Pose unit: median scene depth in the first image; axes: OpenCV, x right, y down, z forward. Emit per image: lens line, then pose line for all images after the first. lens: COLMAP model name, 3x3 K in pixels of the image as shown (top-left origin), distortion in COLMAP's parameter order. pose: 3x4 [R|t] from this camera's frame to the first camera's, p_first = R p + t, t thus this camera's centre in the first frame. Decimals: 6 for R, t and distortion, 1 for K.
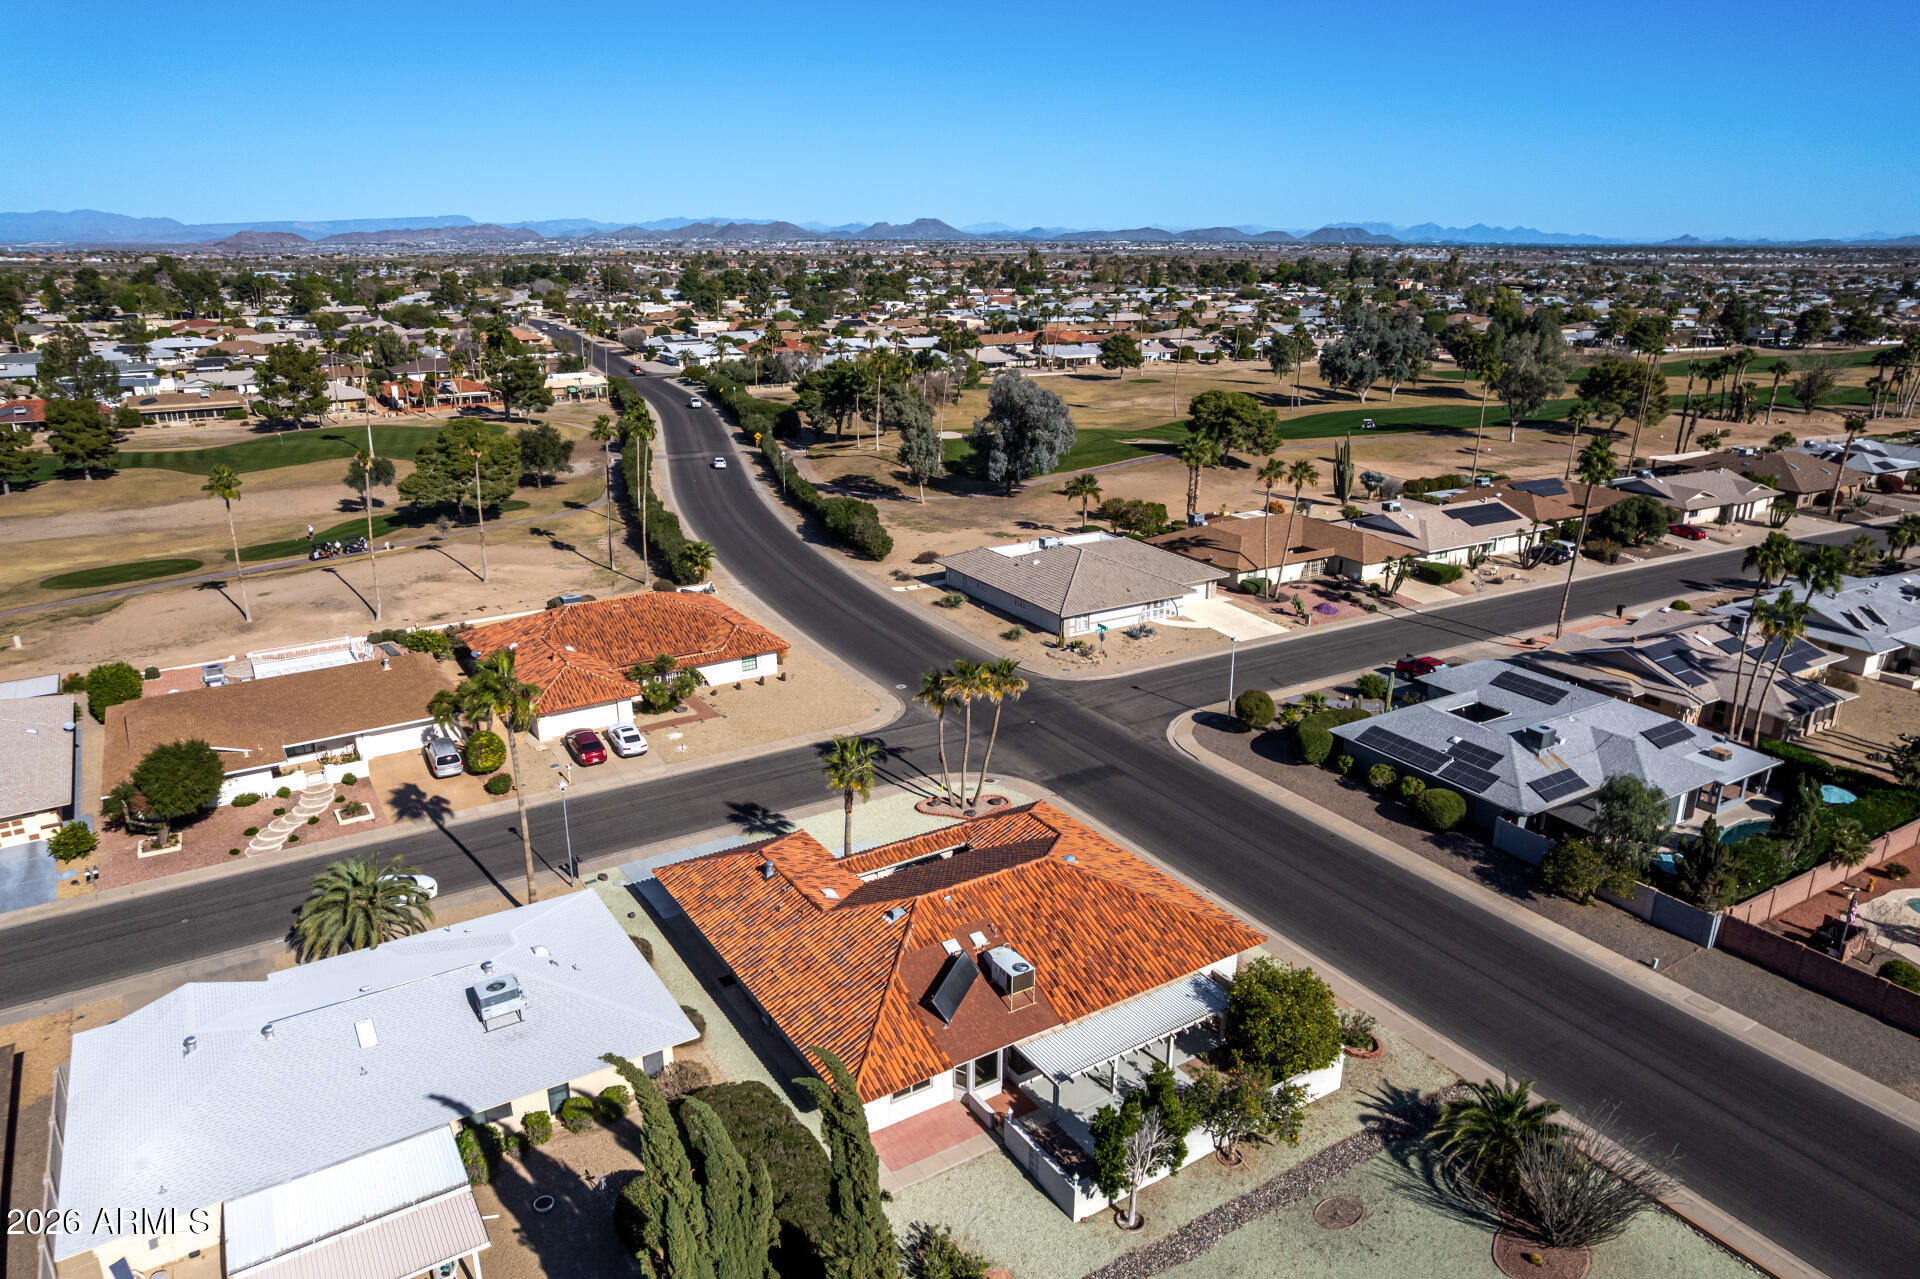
lens RADIAL K [[1242.3, 0, 968.2], [0, 1242.3, 664.9], [0, 0, 1]] dist [-0.064299, 0.048851]
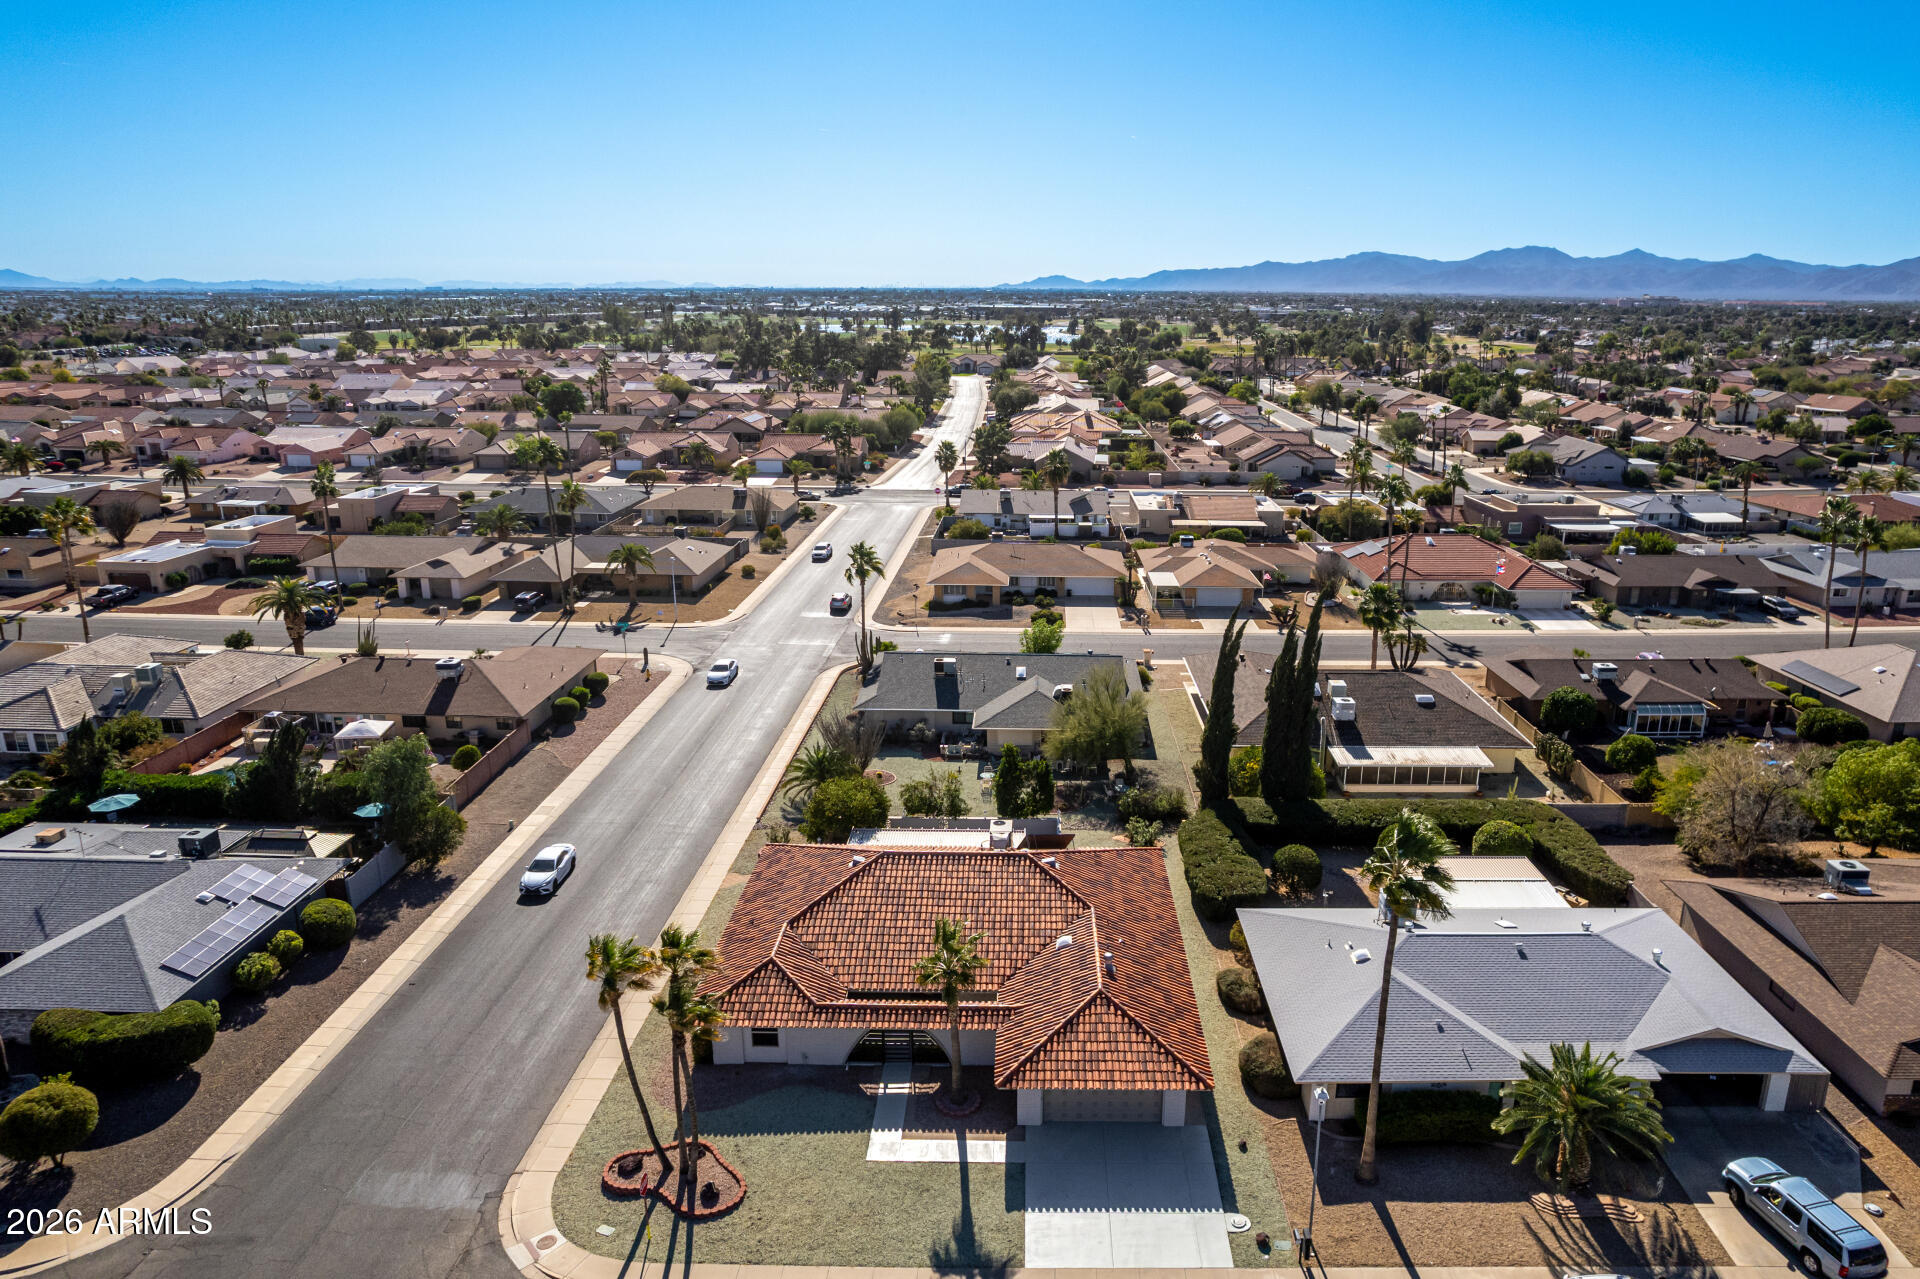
lens RADIAL K [[1255.9, 0, 1032.9], [0, 1255.9, 646.2], [0, 0, 1]] dist [-0.067798, 0.046104]
pose [[-0.841544, -0.152380, 0.518251, -0.416415], [0.171290, 0.834605, 0.523540, -0.383104], [-0.512312, 0.529353, -0.676256, 1.156993]]
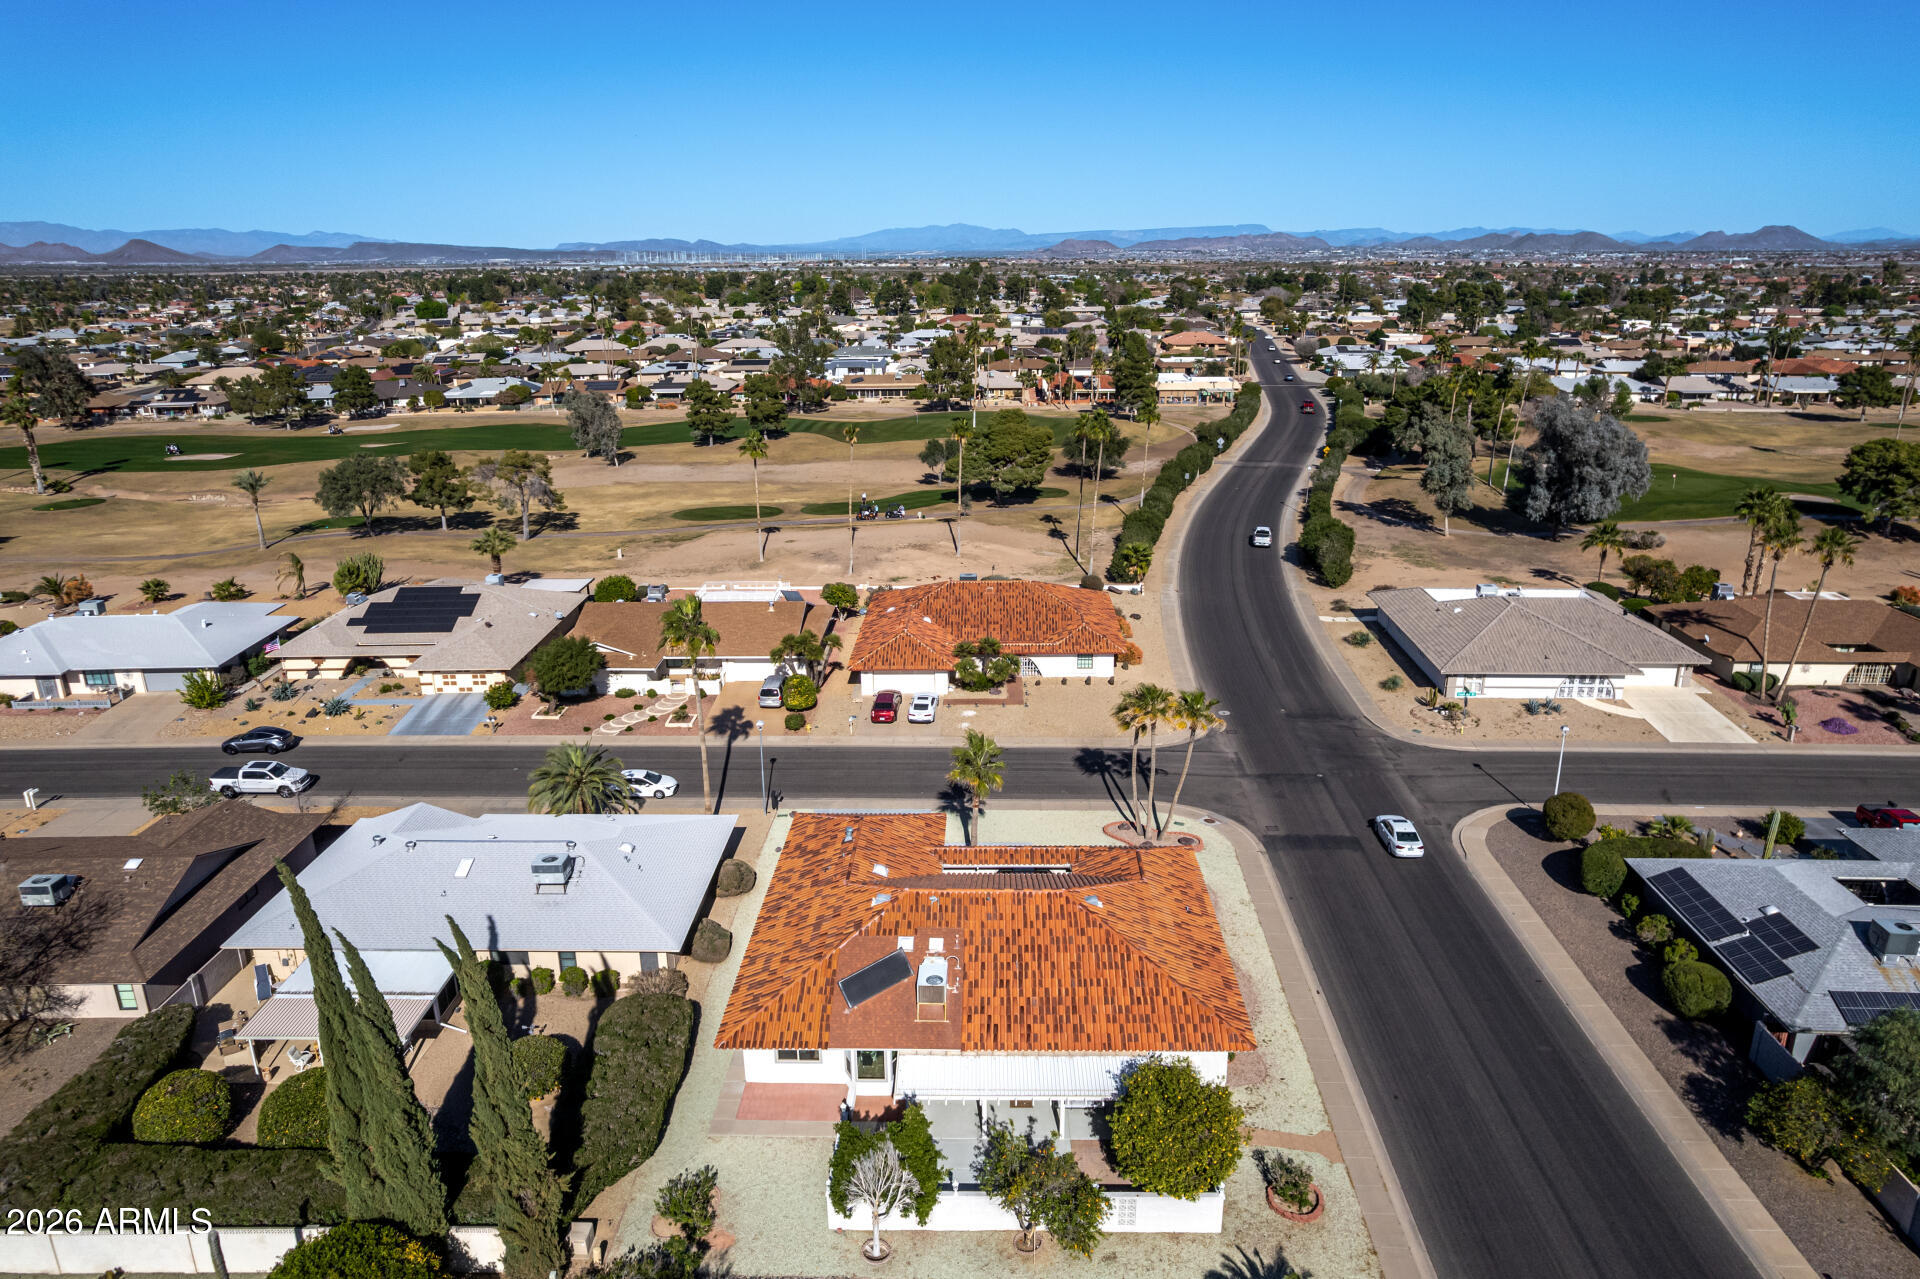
lens RADIAL K [[1251.3, 0, 966.1], [0, 1251.3, 646.4], [0, 0, 1]] dist [-0.068717, 0.054757]
pose [[0.828098, 0.161667, -0.536766, 0.360624], [-0.173711, 0.984384, 0.028490, -0.032288], [0.532990, 0.069650, 0.843250, 0.104191]]
